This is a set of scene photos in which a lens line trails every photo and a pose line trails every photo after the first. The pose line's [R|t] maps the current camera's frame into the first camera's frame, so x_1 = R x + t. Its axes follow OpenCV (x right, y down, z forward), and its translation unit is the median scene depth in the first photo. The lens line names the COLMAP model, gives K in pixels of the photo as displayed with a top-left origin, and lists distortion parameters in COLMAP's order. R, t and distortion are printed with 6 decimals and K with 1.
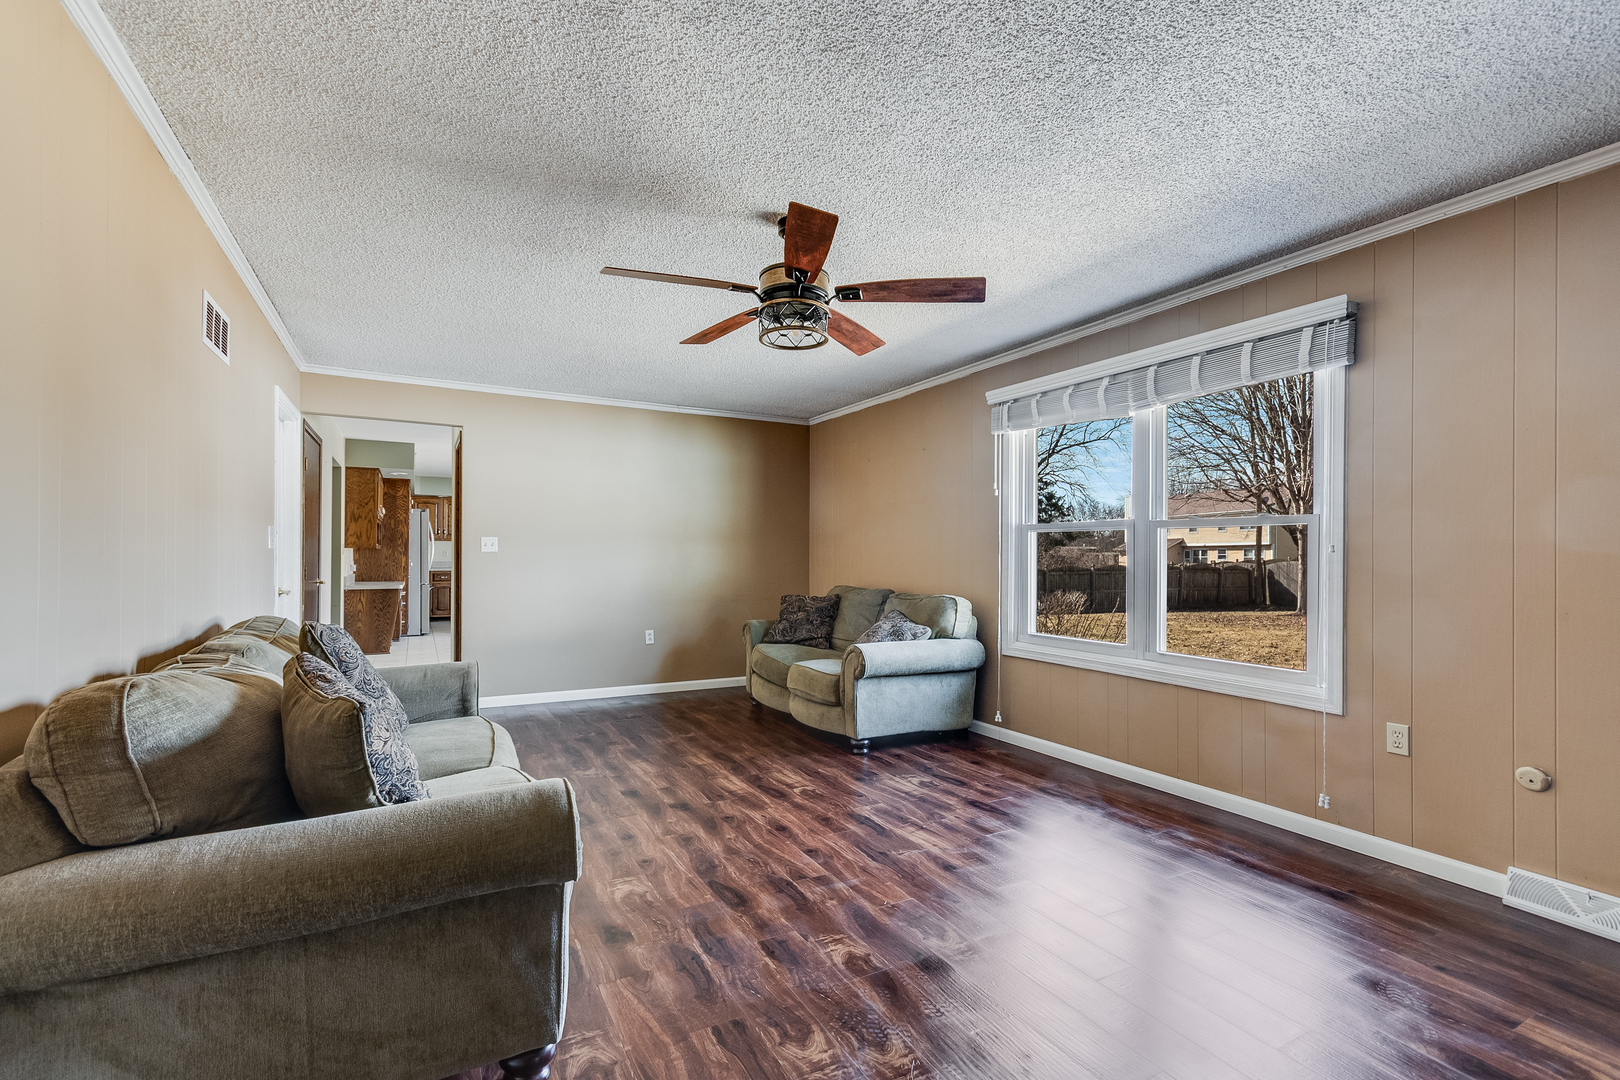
lens RADIAL K [[713.2, 0, 806.7], [0, 713.2, 552.1], [0, 0, 1]] dist [0.004459, -0.000356]
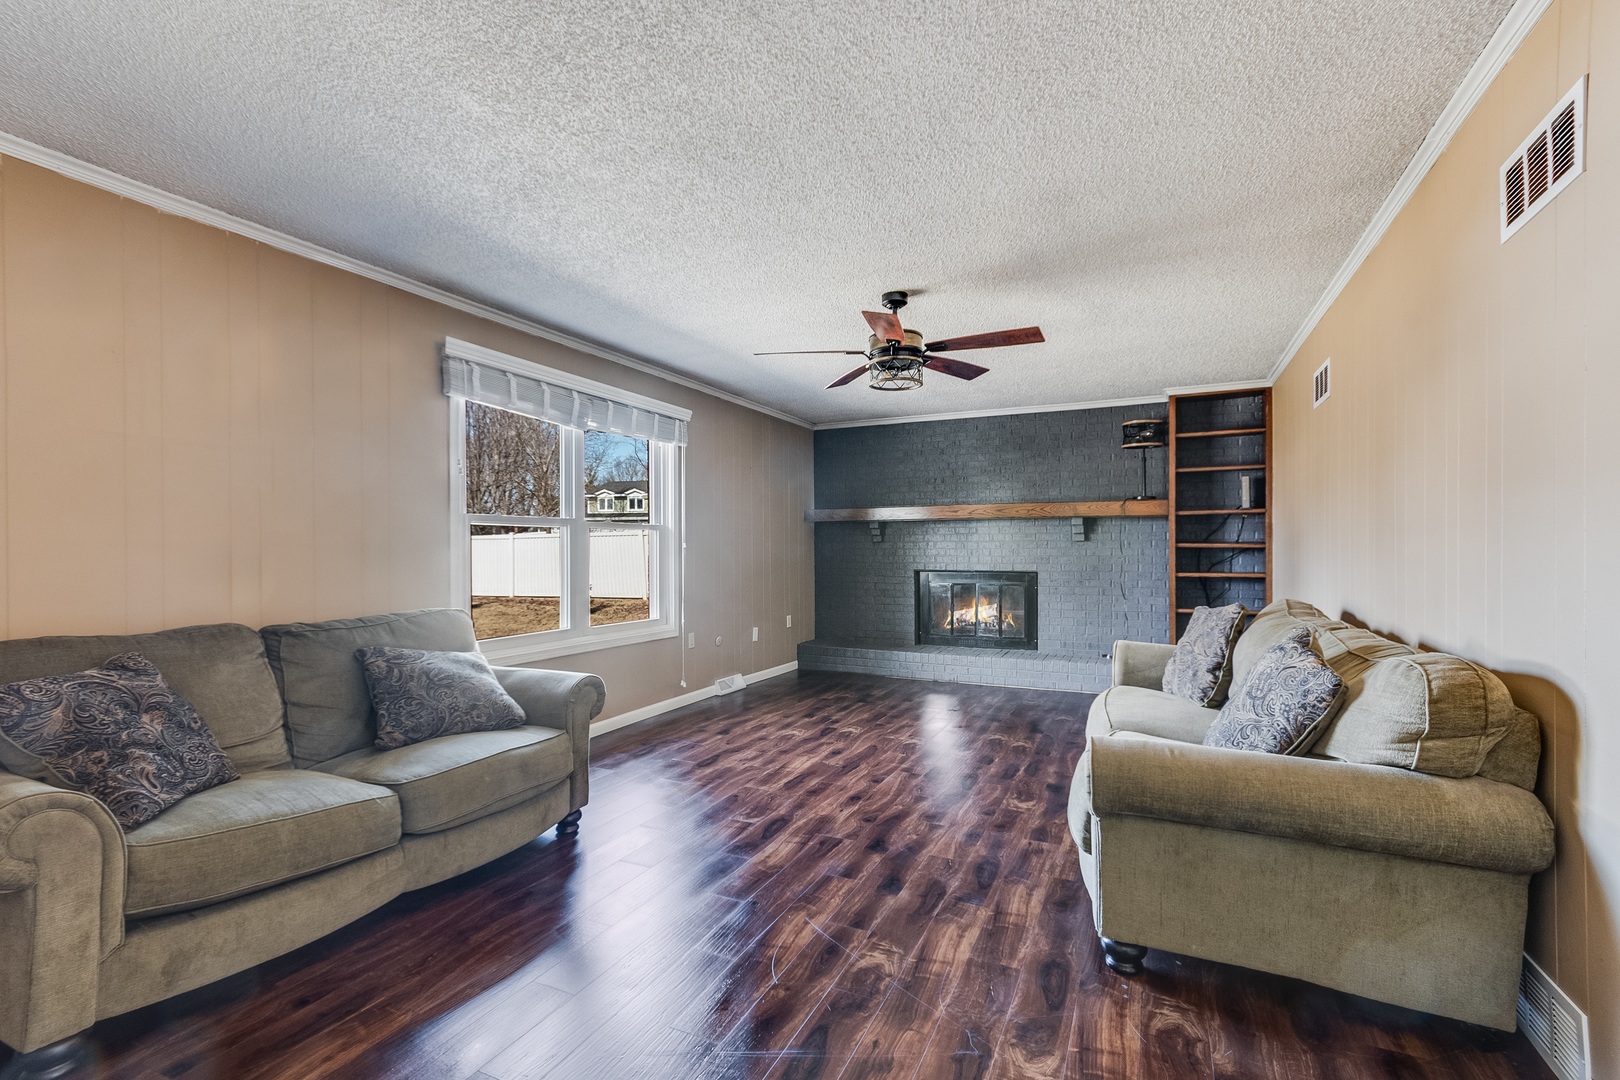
lens RADIAL K [[713.2, 0, 806.7], [0, 713.2, 552.1], [0, 0, 1]] dist [0.004459, -0.000356]
pose [[-0.578904, -0.004721, 0.815382, -0.882529], [-0.004851, 0.999985, 0.002345, 0.003937], [-0.815381, -0.002598, -0.578919, 1.684968]]
